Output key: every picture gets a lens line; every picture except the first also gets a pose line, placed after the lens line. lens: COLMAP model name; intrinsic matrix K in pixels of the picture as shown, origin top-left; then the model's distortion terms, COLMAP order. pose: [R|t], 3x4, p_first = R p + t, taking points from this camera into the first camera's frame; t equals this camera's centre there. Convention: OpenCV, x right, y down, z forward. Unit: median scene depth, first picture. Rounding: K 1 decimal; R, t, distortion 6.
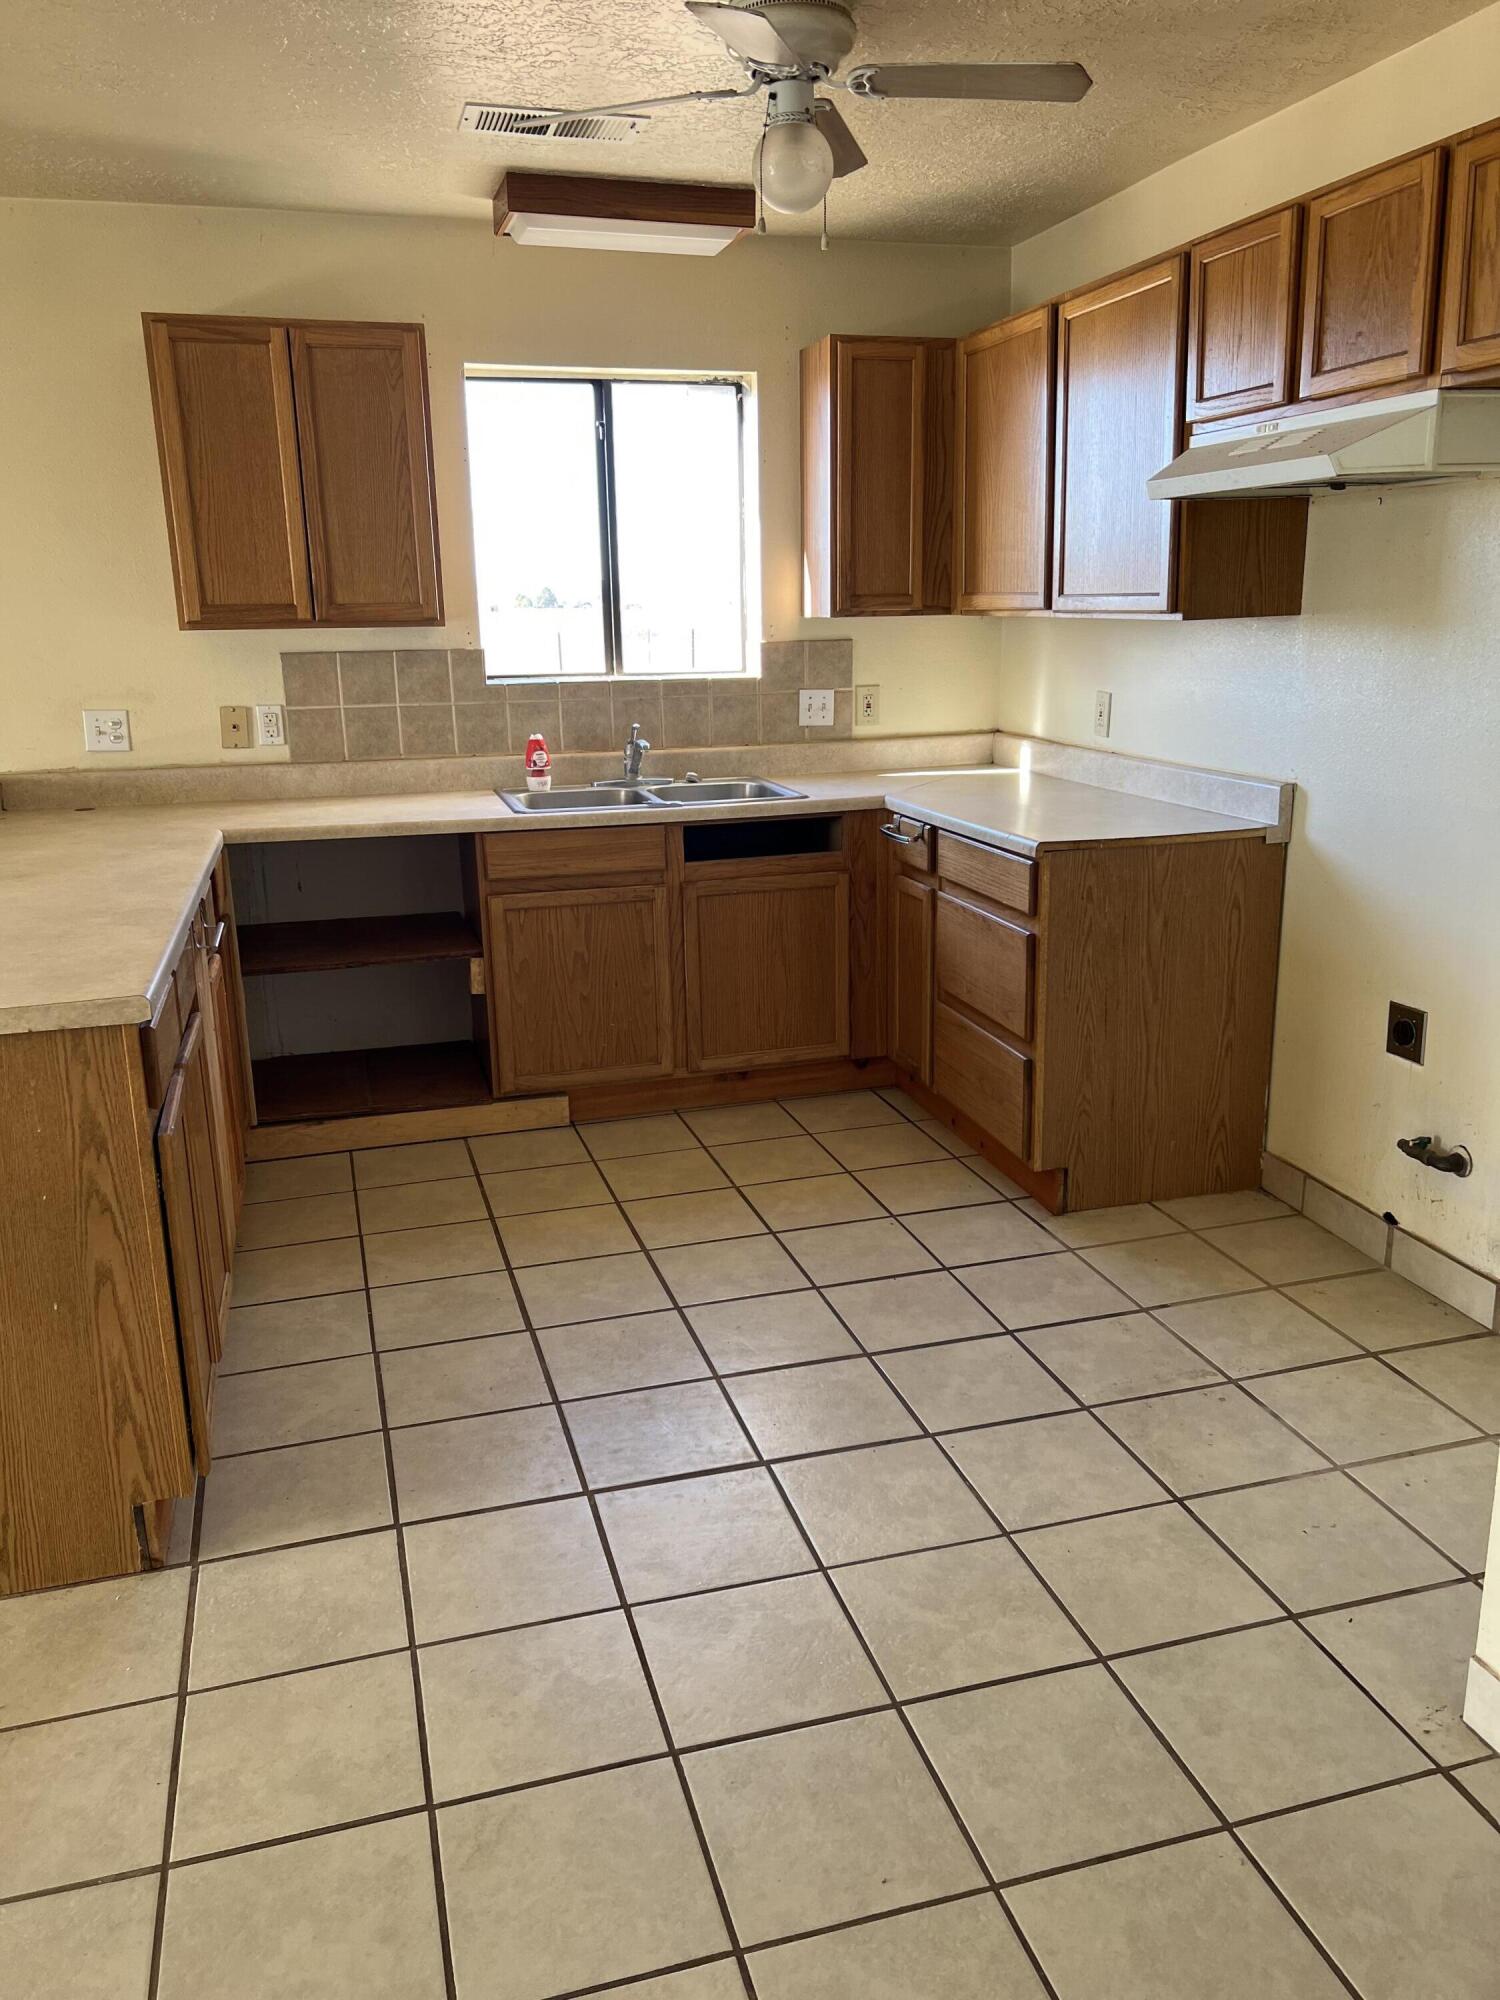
lens RADIAL K [[1507.8, 0, 749.8], [0, 1507.8, 996.5], [0, 0, 1]] dist [0.013292, -0.002837]
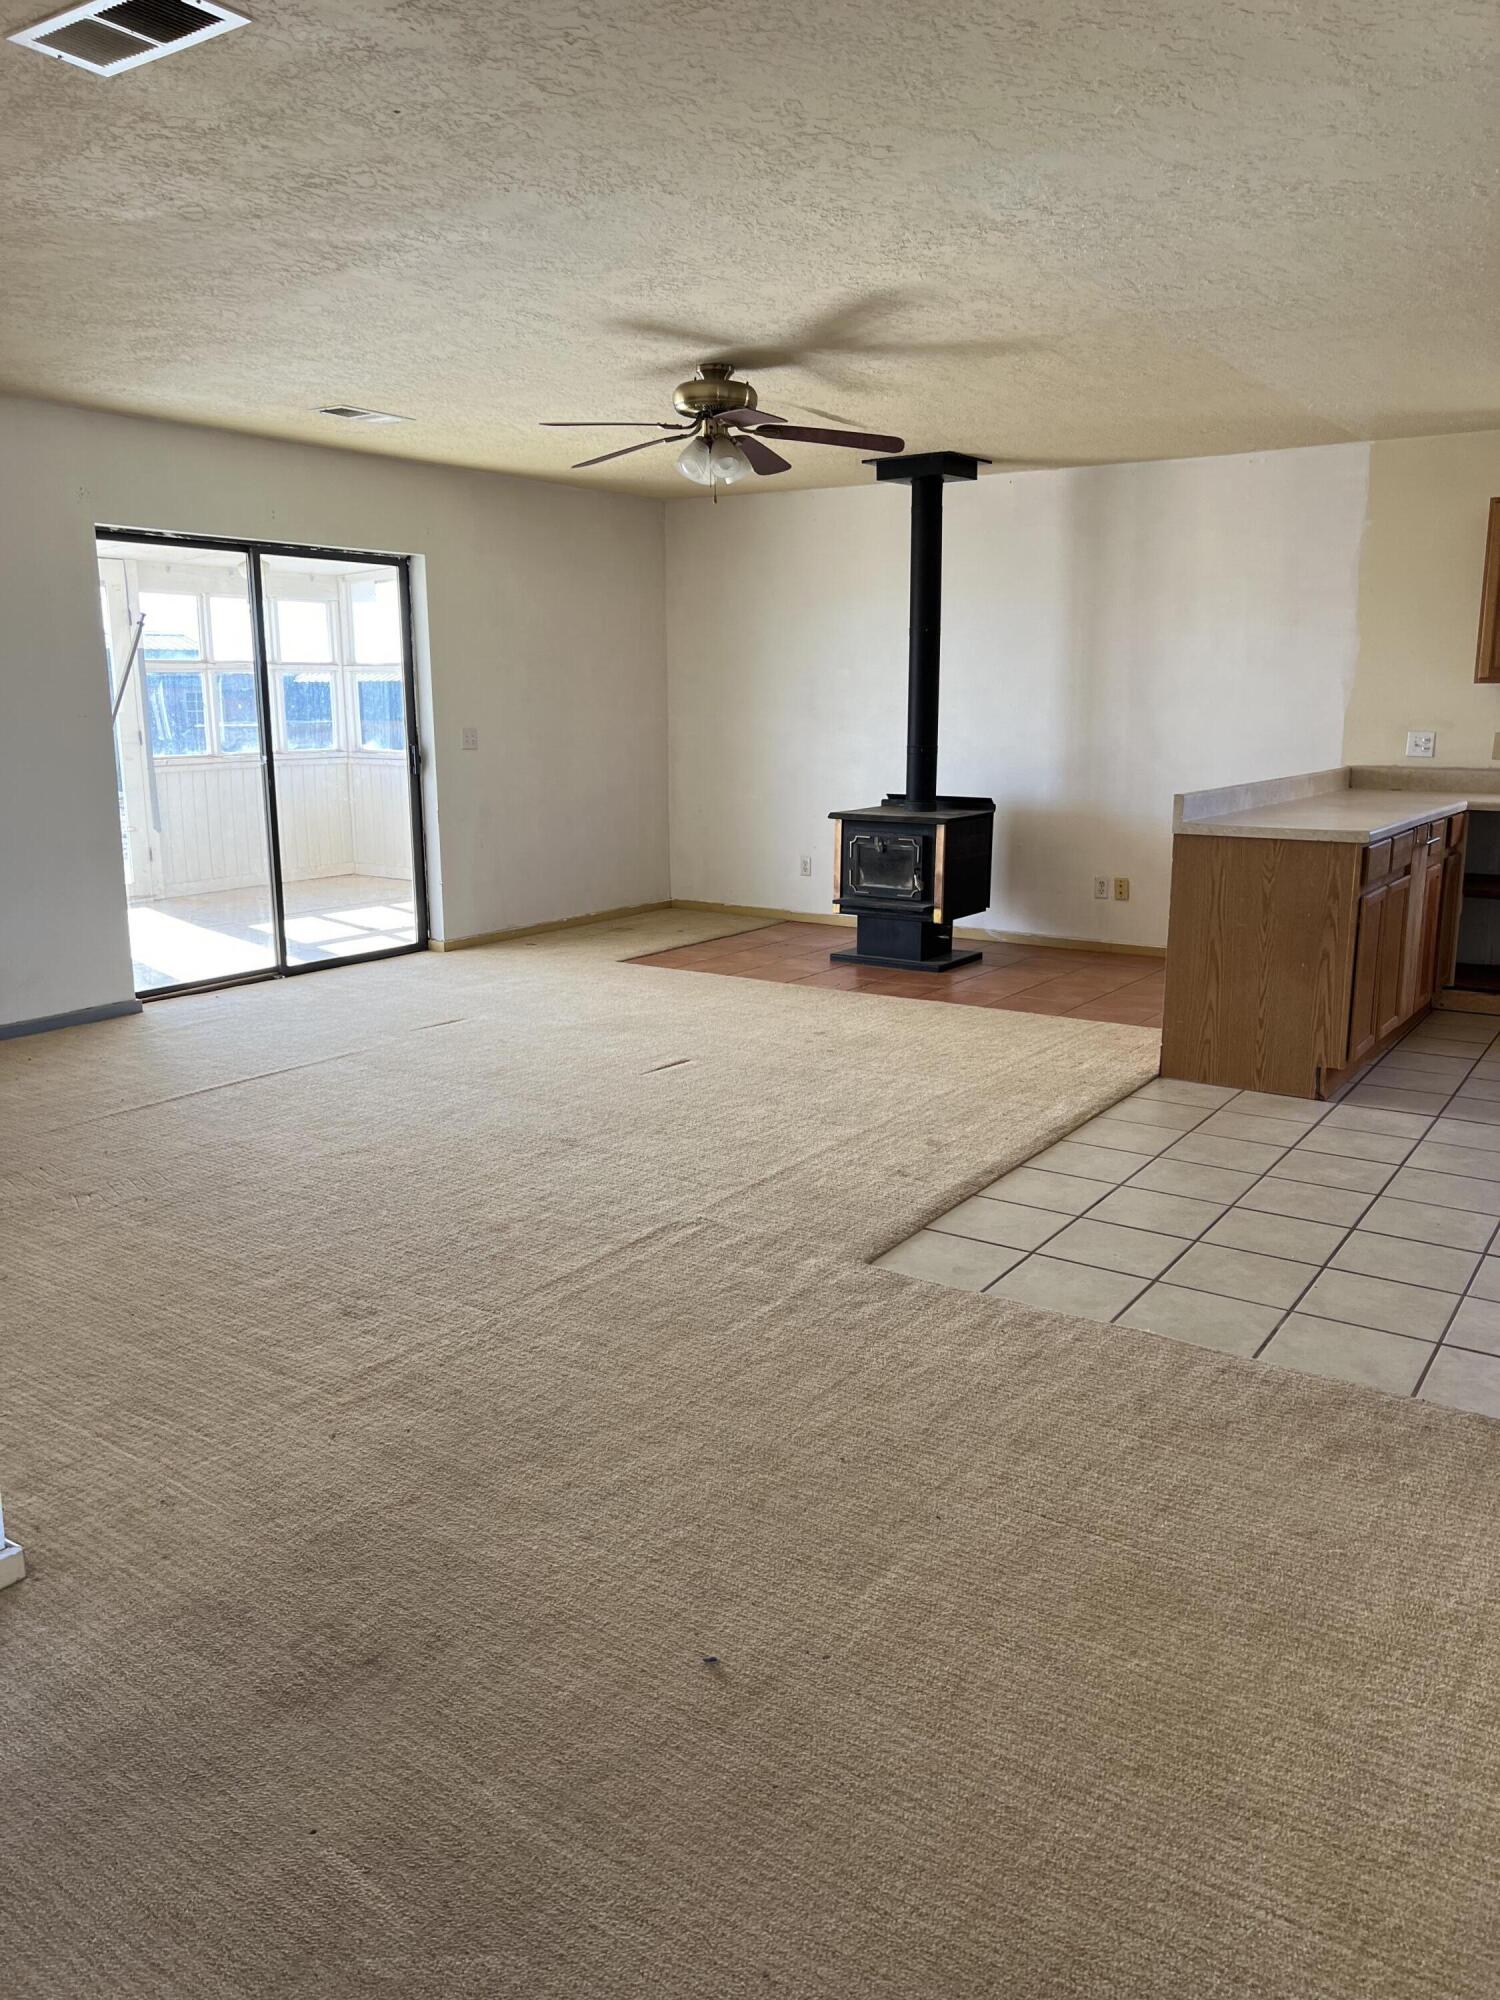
lens RADIAL K [[1507.8, 0, 745.9], [0, 1507.8, 996.2], [0, 0, 1]] dist [0.013292, -0.002837]
pose [[0.644838, 0.167433, -0.745755, 0.685524], [-0.201429, 0.978446, 0.045504, 0.303226], [0.737300, 0.120874, 0.664664, -1.099691]]
